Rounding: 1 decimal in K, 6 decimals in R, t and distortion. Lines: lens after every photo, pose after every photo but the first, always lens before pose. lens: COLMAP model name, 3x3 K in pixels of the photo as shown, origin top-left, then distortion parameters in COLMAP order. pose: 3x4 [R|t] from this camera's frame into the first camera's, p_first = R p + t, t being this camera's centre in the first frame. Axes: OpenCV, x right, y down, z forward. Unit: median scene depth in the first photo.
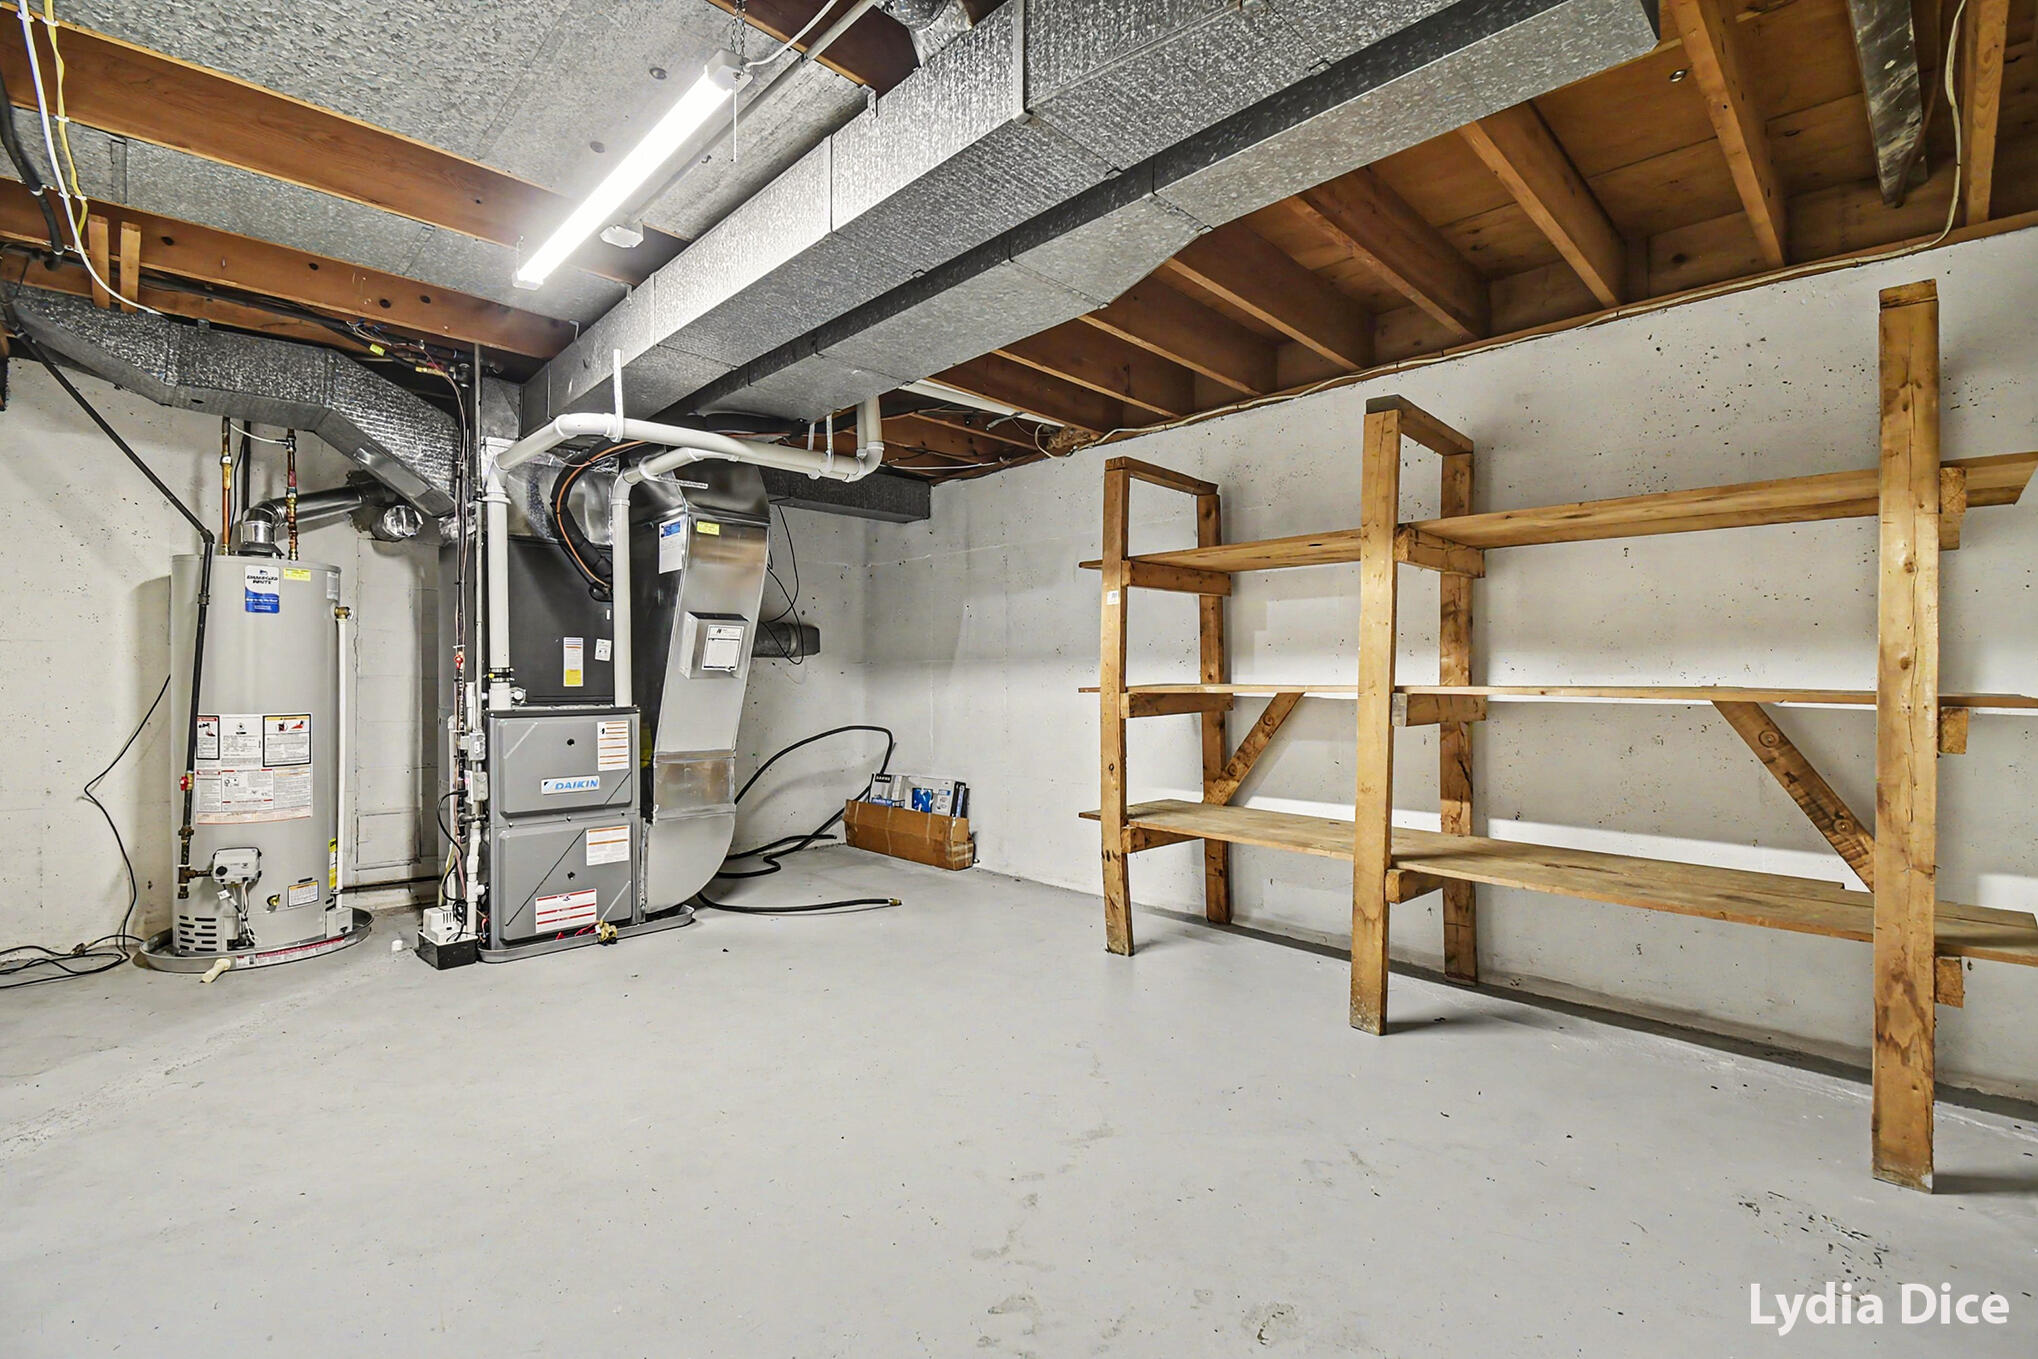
lens RADIAL K [[908.4, 0, 1018.5], [0, 908.4, 677.4], [0, 0, 1]] dist [0.003988, -0.013383]
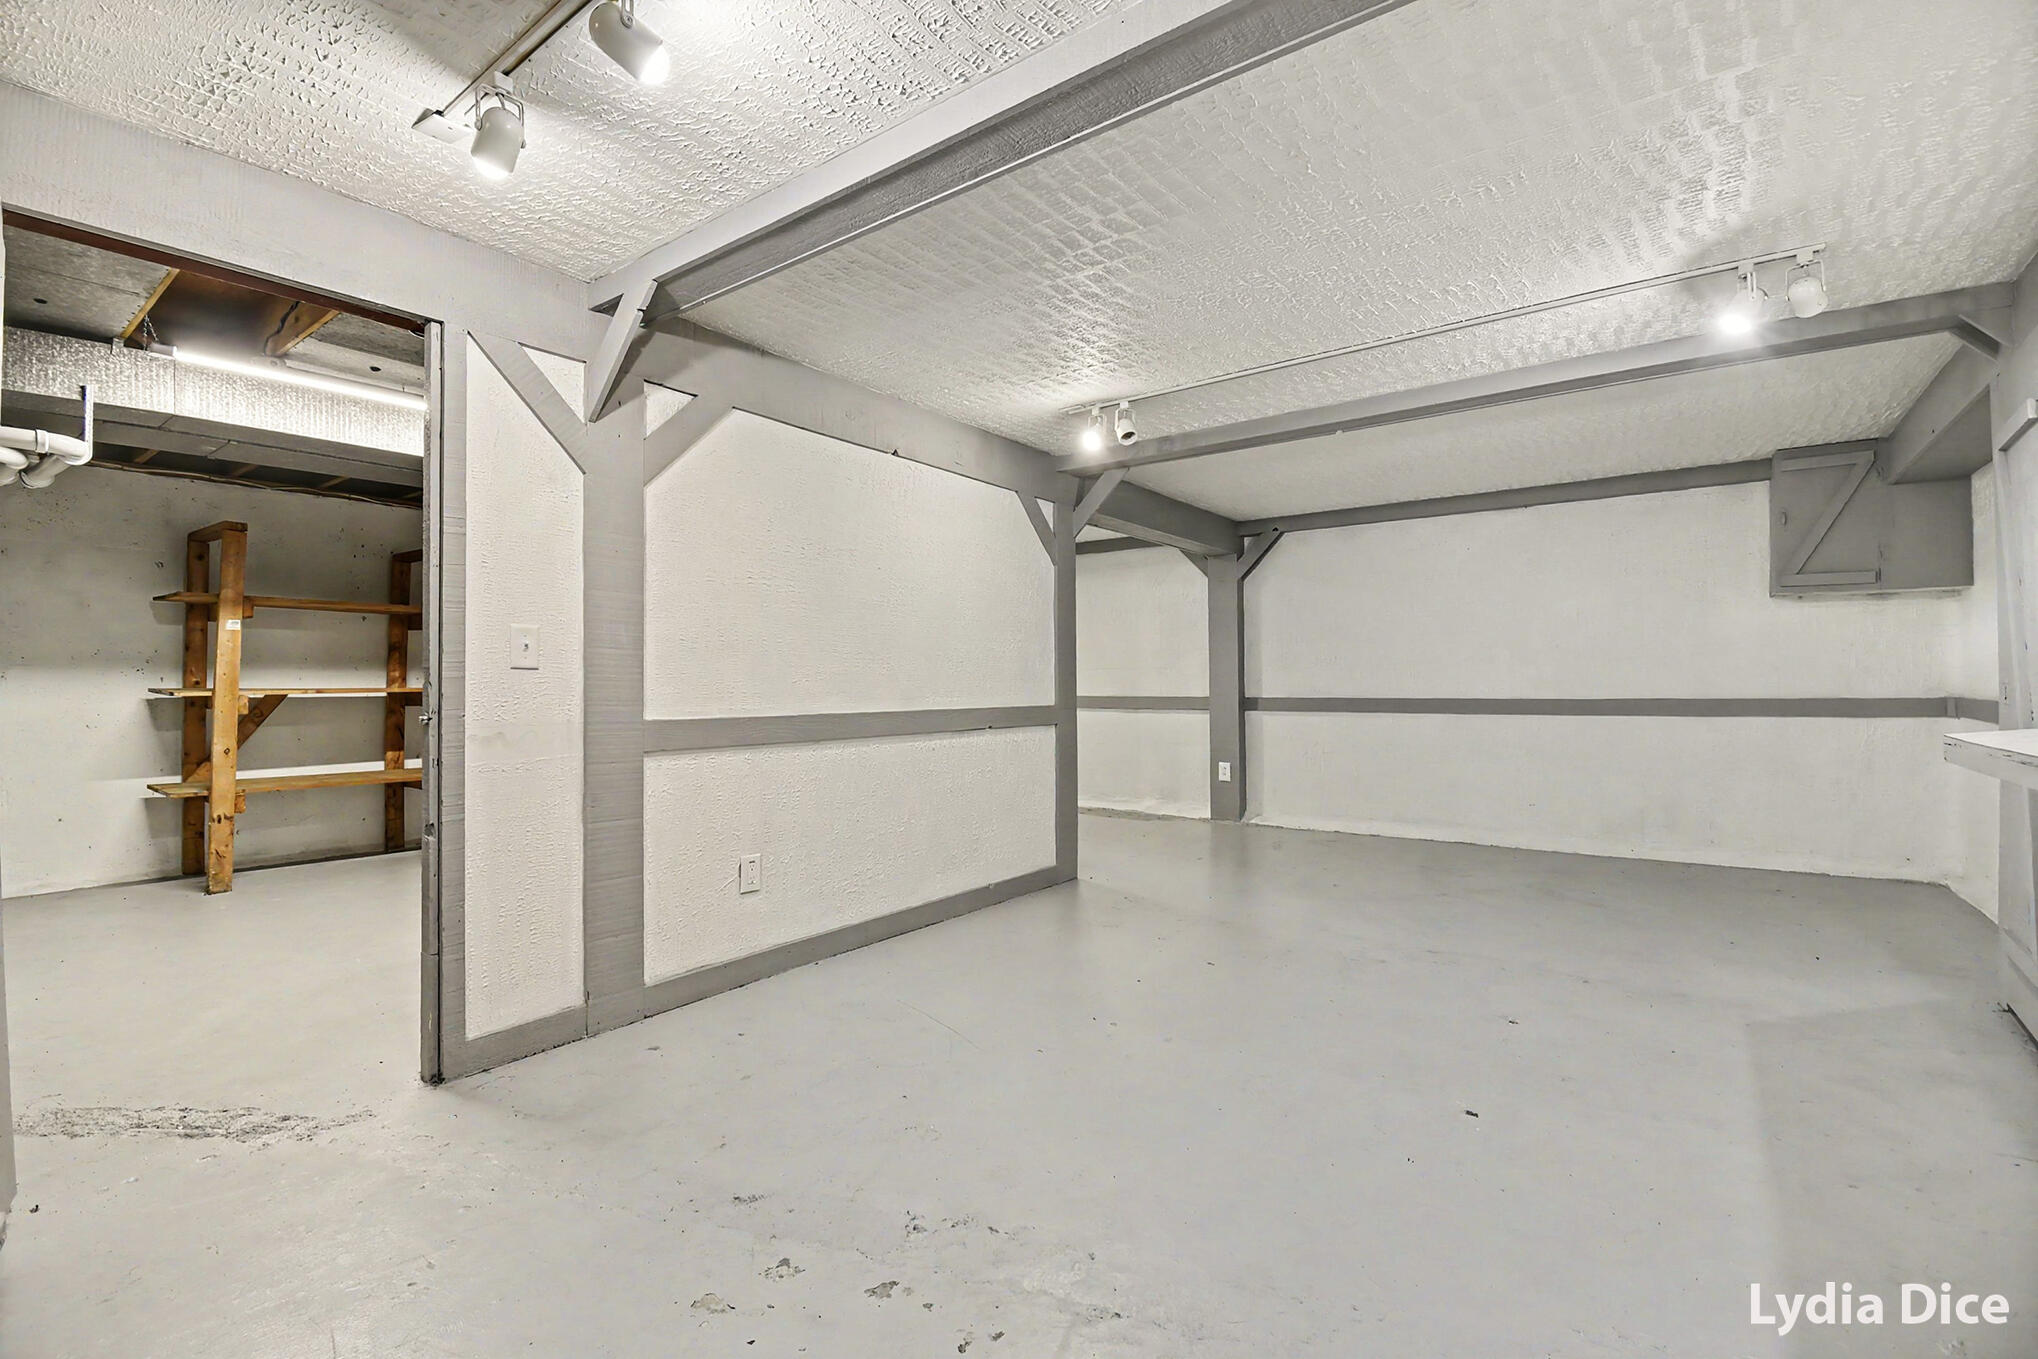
lens RADIAL K [[908.4, 0, 1018.9], [0, 908.4, 674.7], [0, 0, 1]] dist [0.003988, -0.013383]
pose [[-0.143135, -0.000350, 0.989703, -1.217146], [-0.000052, 1.000000, 0.000346, -0.013852], [-0.989703, -0.000002, -0.143135, 0.032506]]
